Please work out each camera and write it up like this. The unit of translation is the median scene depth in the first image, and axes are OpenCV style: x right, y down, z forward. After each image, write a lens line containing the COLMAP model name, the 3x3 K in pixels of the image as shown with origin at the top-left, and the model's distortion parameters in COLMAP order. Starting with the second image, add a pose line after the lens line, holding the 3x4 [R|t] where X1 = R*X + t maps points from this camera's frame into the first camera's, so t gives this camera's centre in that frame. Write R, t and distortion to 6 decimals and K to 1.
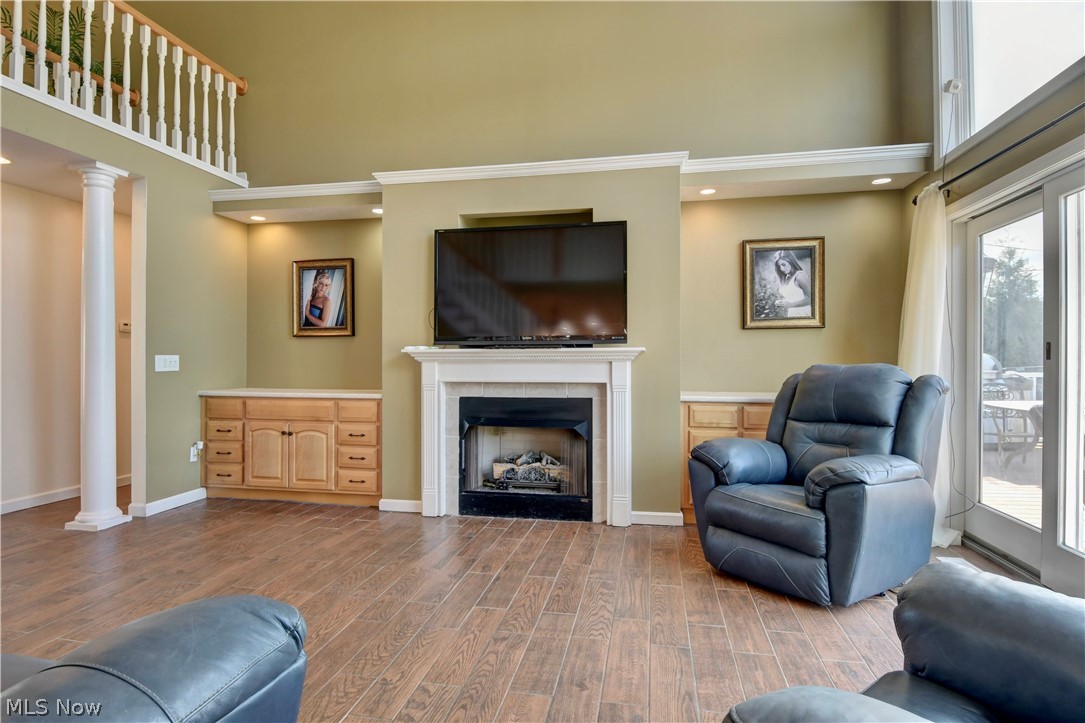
lens RADIAL K [[578.2, 0, 539.8], [0, 578.2, 354.2], [0, 0, 1]] dist [0.023964, 0.000560]
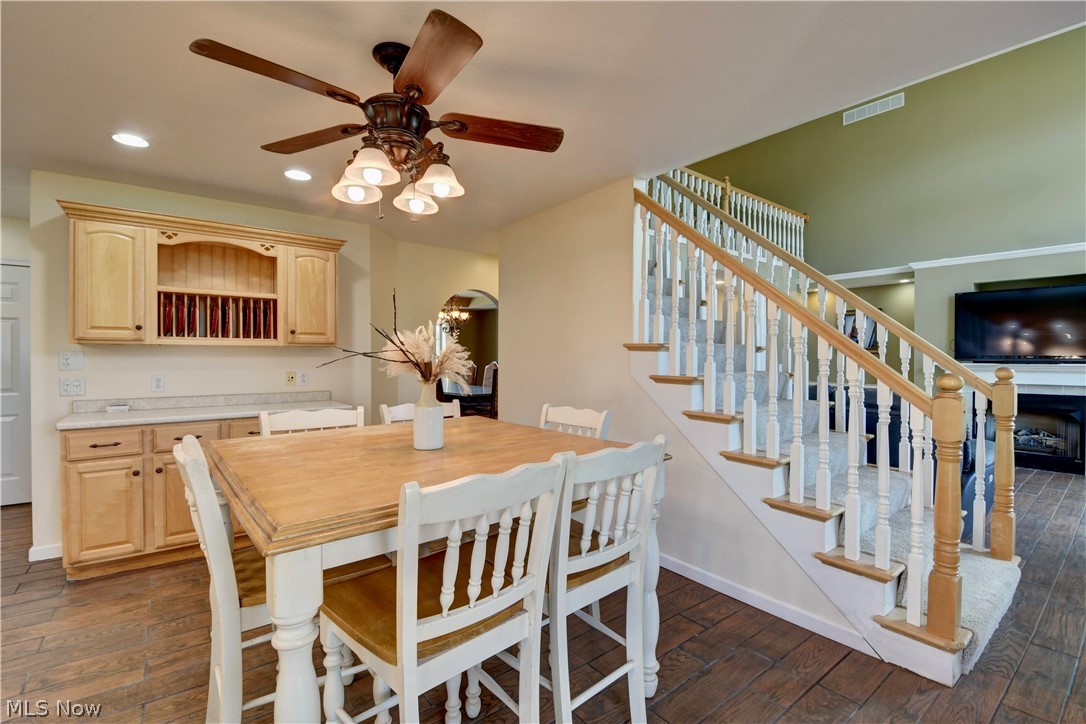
lens RADIAL K [[470.9, 0, 537.7], [0, 470.9, 364.1], [0, 0, 1]] dist [-0.012337, -0.000915]
pose [[0.756904, 0.008976, -0.653465, -0.211692], [0.002720, 0.999854, 0.016884, -0.034288], [0.653521, -0.014557, 0.756768, -0.870880]]
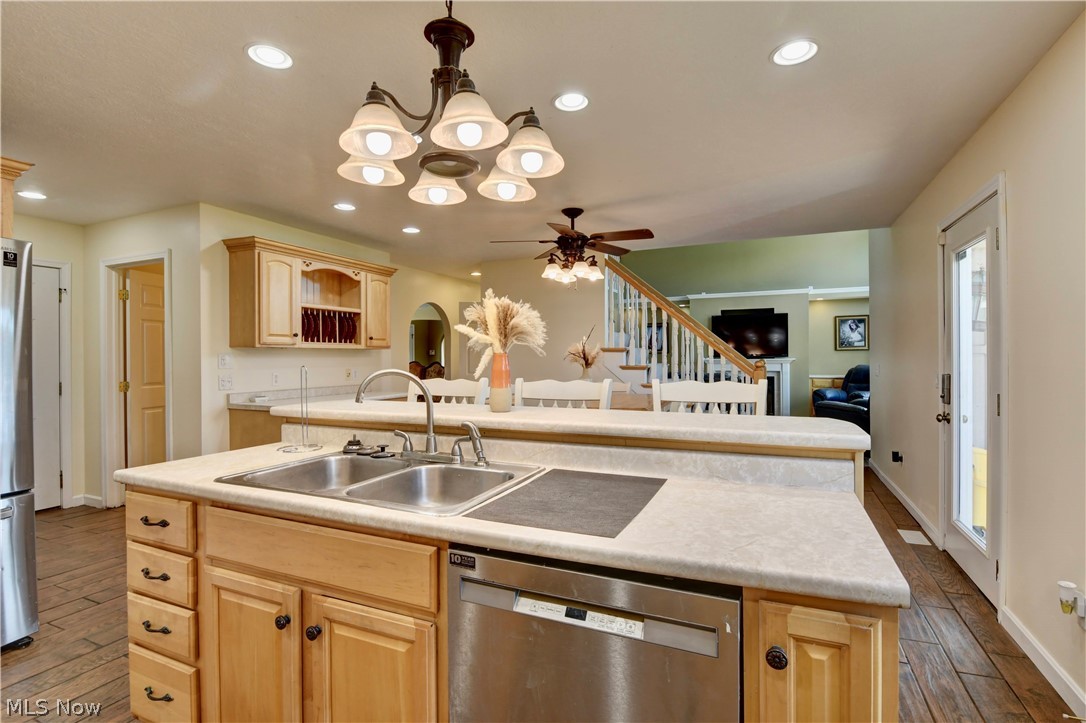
lens RADIAL K [[511.2, 0, 548.2], [0, 511.2, 360.4], [0, 0, 1]] dist [0.021568, 0.000456]
pose [[0.976049, -0.006606, -0.217450, -0.436999], [0.008629, 0.999928, 0.008356, -0.033060], [0.217379, -0.010032, 0.976036, -1.658557]]
